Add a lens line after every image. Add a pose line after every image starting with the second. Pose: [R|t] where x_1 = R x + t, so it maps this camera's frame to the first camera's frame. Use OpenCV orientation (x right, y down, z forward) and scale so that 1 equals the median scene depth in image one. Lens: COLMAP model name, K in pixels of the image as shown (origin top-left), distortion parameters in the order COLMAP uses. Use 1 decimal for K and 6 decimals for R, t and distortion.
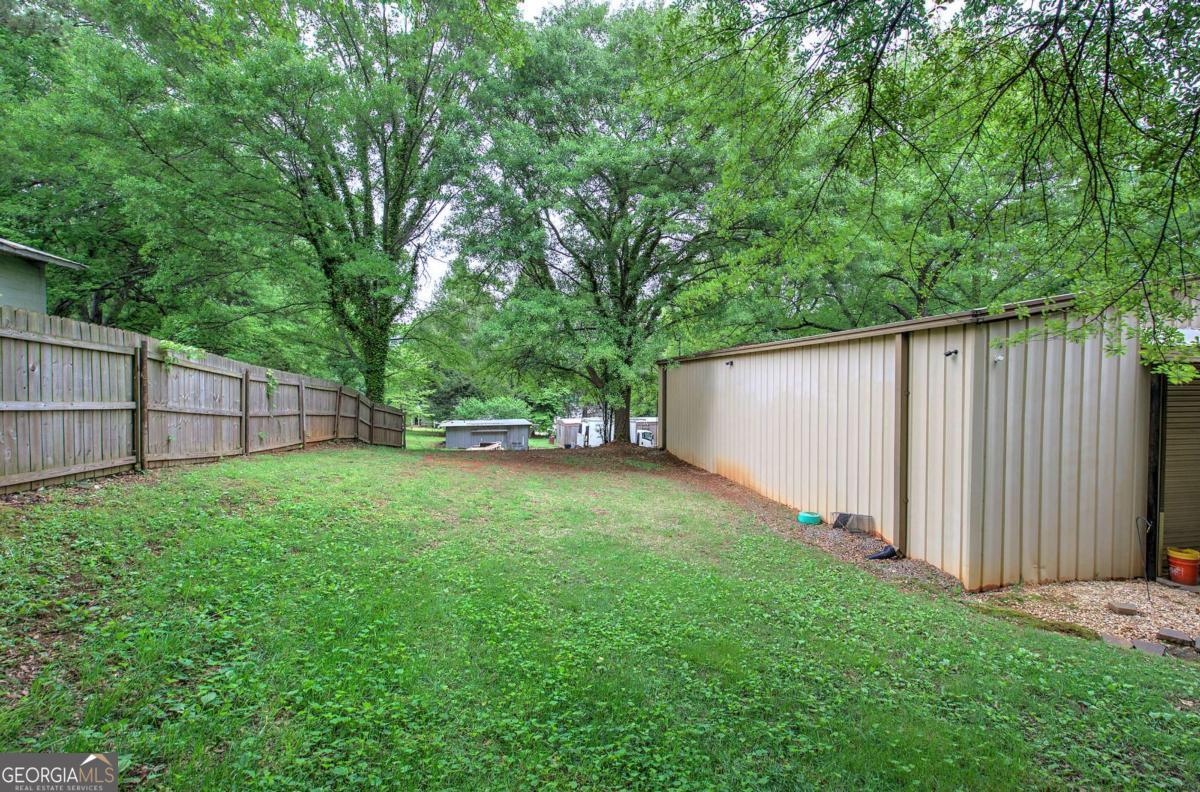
lens RADIAL K [[512.4, 0, 600.0], [0, 512.4, 396.0], [0, 0, 1]] dist [-0.003829, 0.000642]
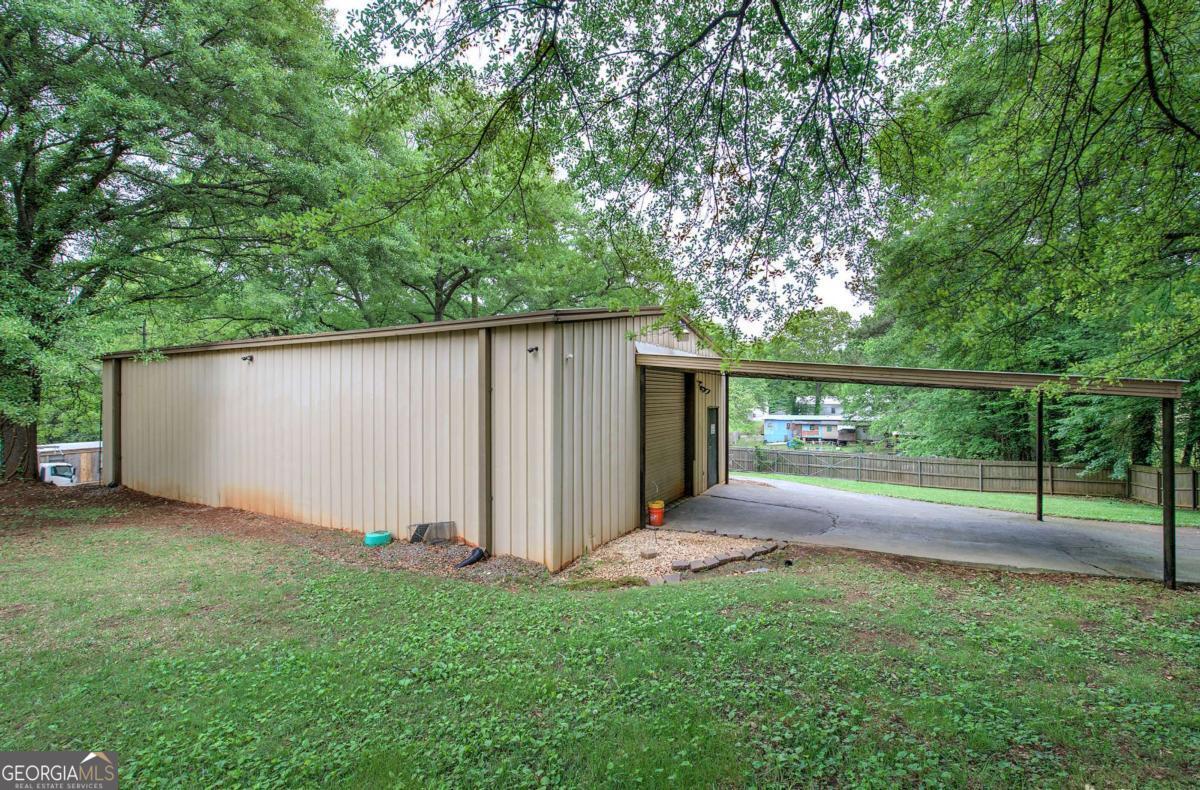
lens RADIAL K [[512.4, 0, 600.0], [0, 512.4, 395.0], [0, 0, 1]] dist [-0.003829, 0.000642]
pose [[0.609385, 0.002745, 0.792870, -0.058414], [0.020096, 0.999619, -0.018906, 0.029271], [-0.792620, 0.027454, 0.609098, 0.230809]]
